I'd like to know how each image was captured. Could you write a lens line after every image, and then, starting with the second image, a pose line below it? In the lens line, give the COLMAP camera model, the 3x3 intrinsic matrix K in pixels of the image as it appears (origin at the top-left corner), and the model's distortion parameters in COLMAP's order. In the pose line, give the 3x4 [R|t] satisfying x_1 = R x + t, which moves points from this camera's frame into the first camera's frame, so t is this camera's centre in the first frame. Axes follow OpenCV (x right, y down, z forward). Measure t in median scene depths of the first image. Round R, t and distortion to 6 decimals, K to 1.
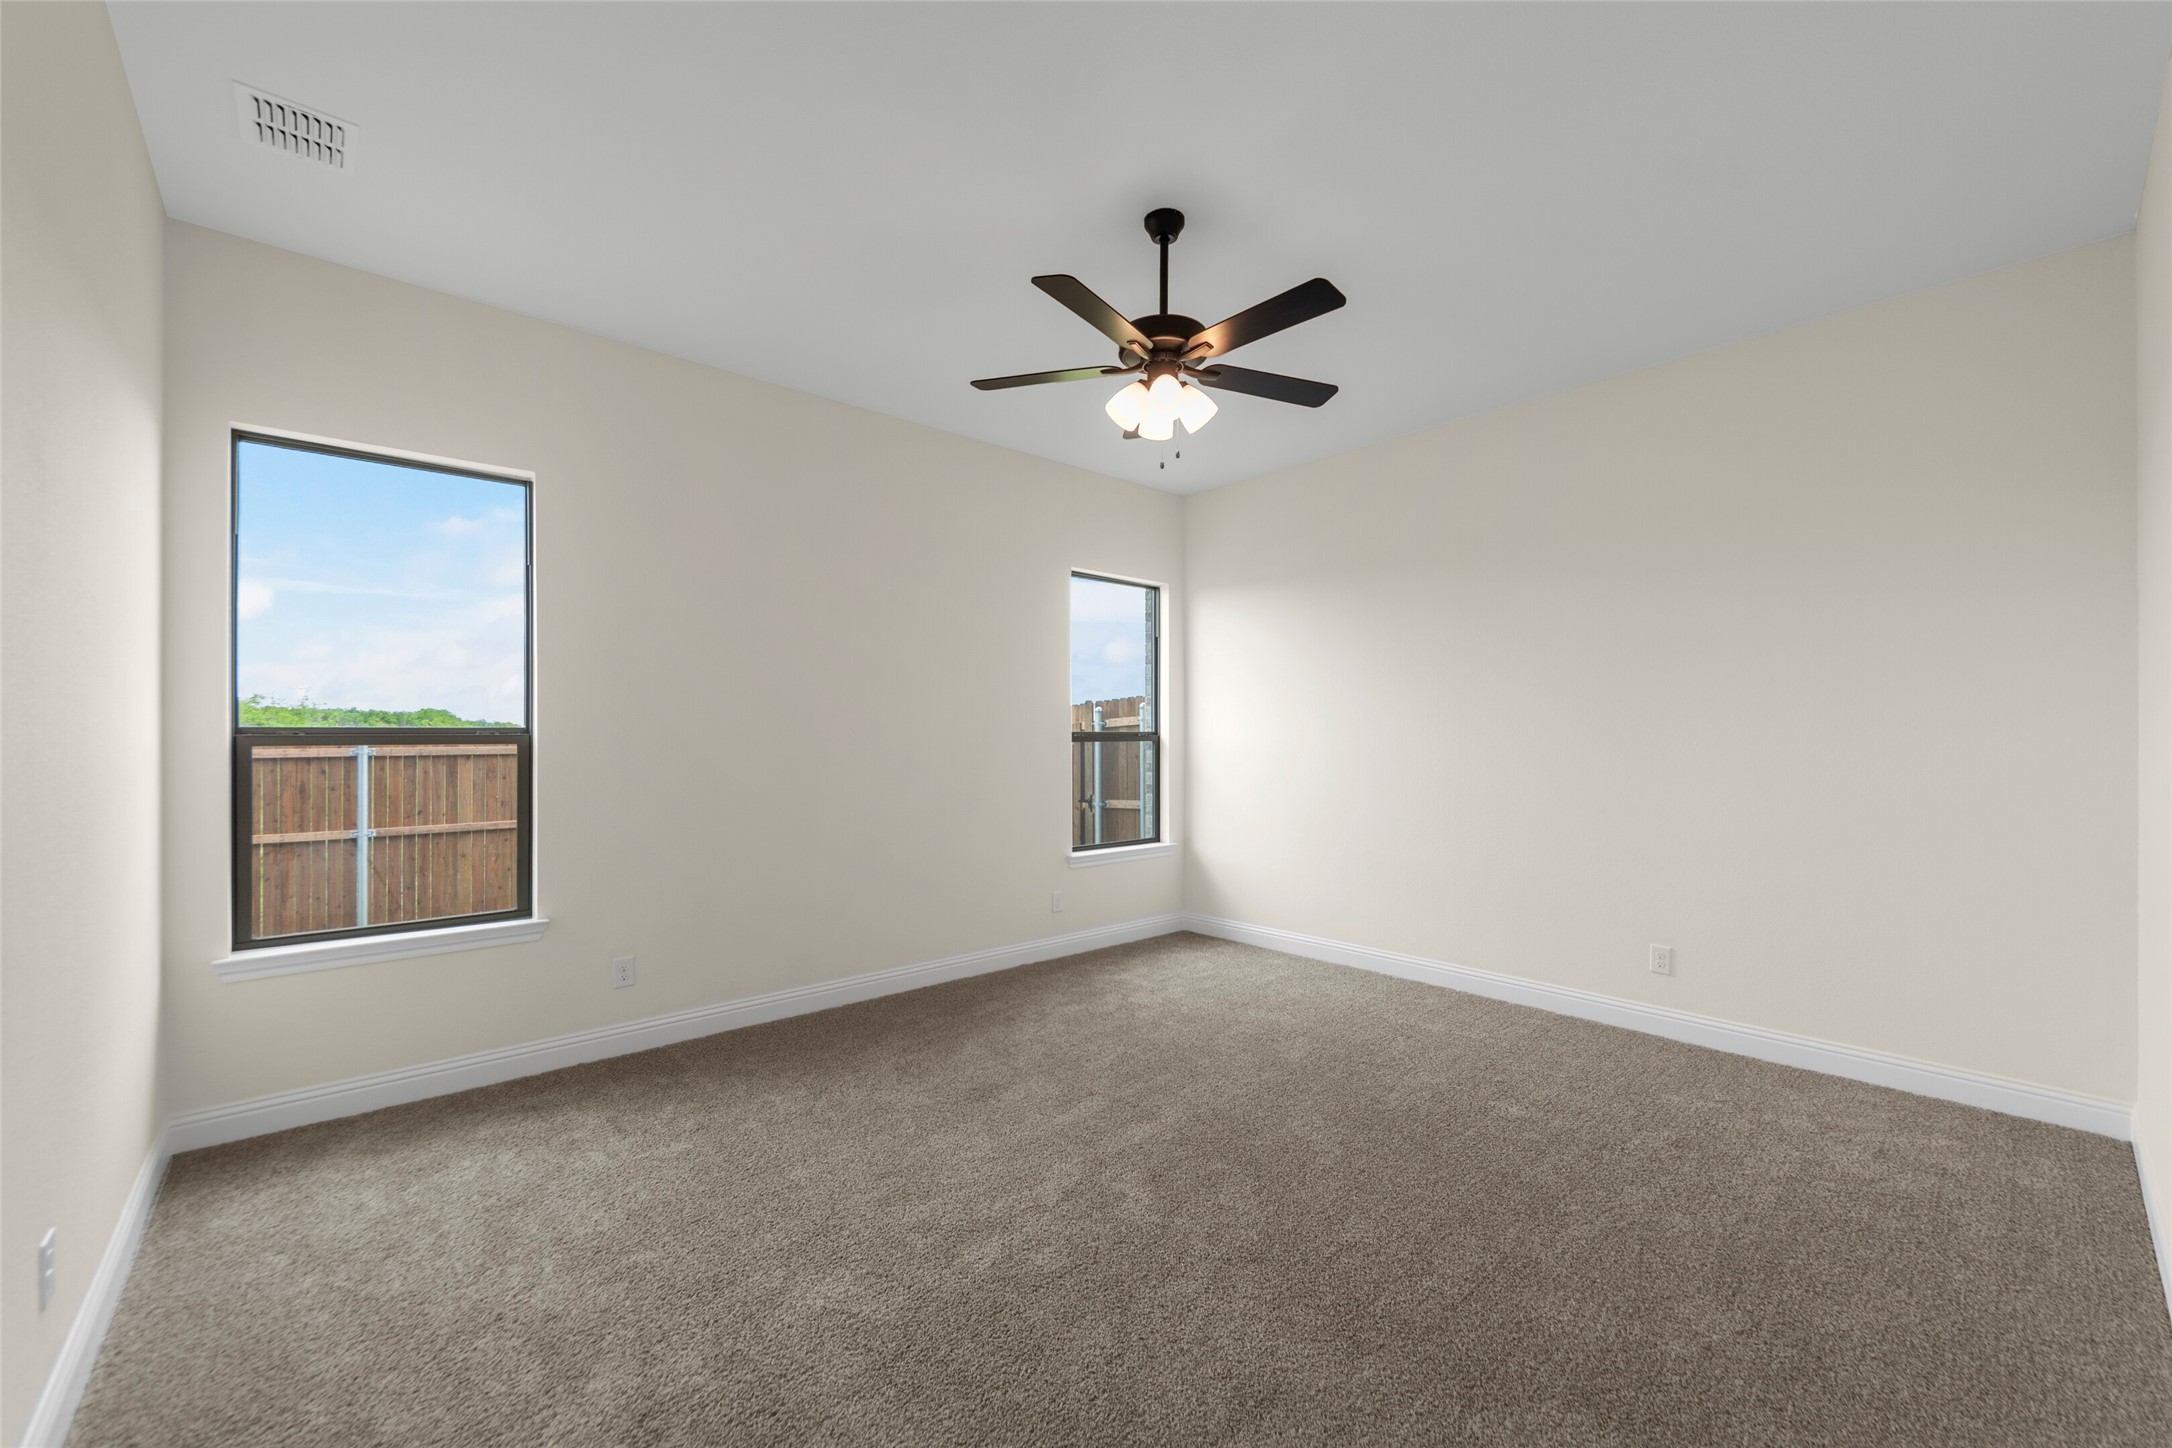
lens RADIAL K [[839.2, 0, 1086.0], [0, 839.2, 724.0], [0, 0, 1]] dist [0.000504, 0.000053]
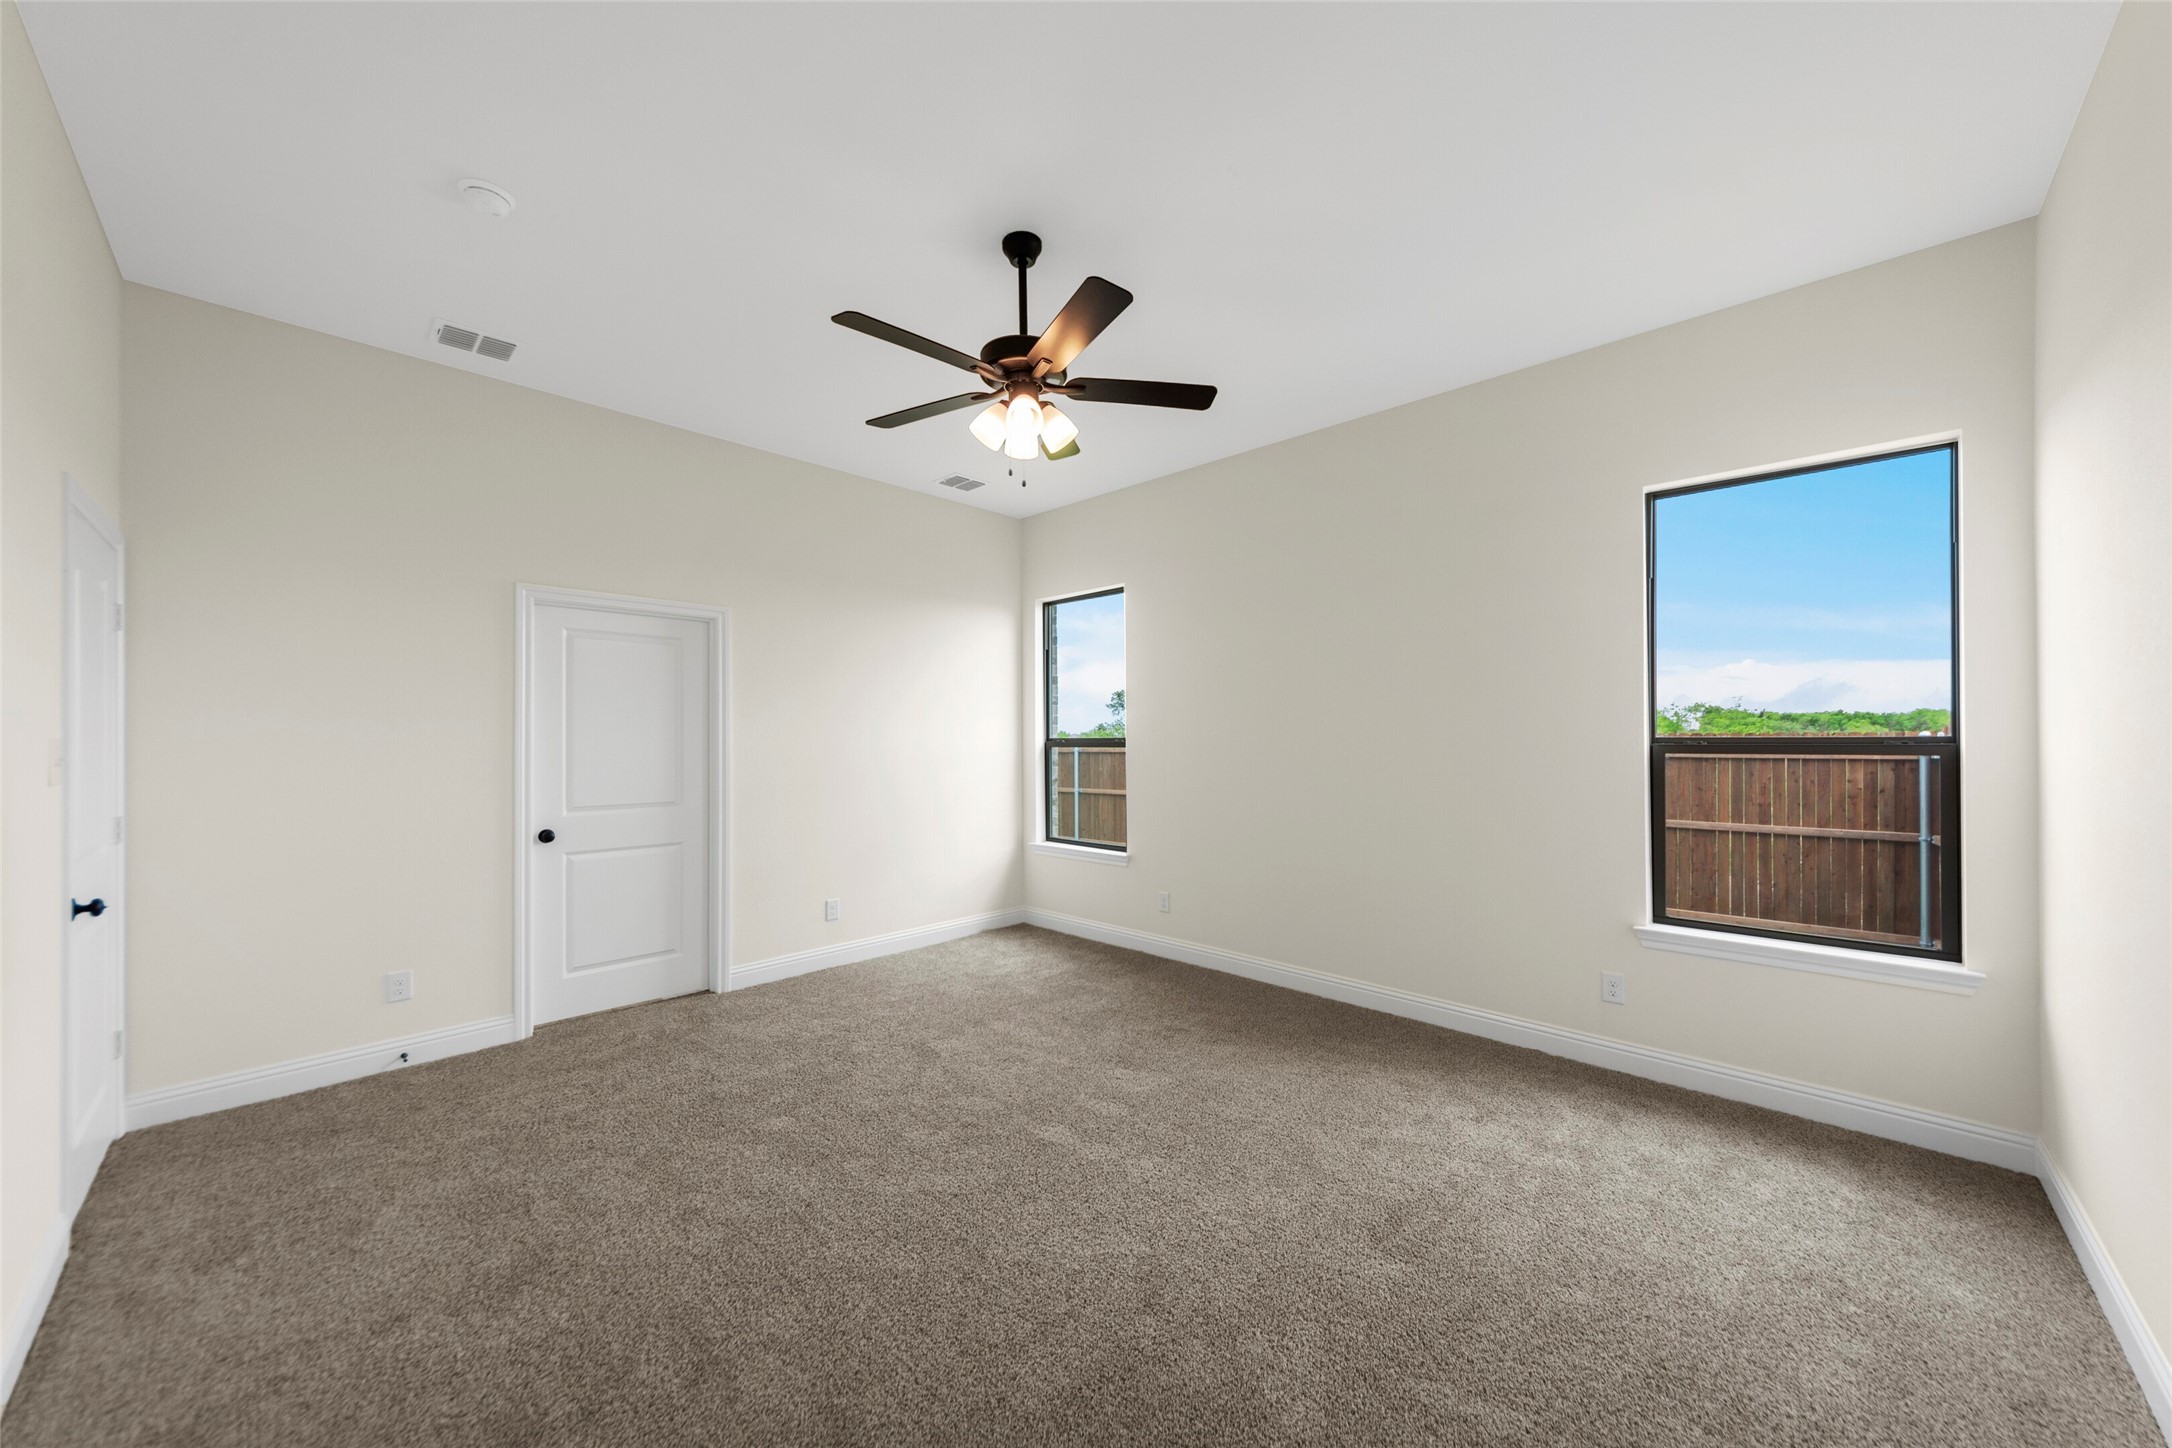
lens RADIAL K [[779.5, 0, 1092.6], [0, 779.5, 734.4], [0, 0, 1]] dist [0.011345, -0.007200]
pose [[0.083901, -0.004640, -0.996463, 0.728723], [0.014397, 0.999890, -0.003444, 0.003711], [0.996370, -0.014057, 0.083959, 0.690703]]
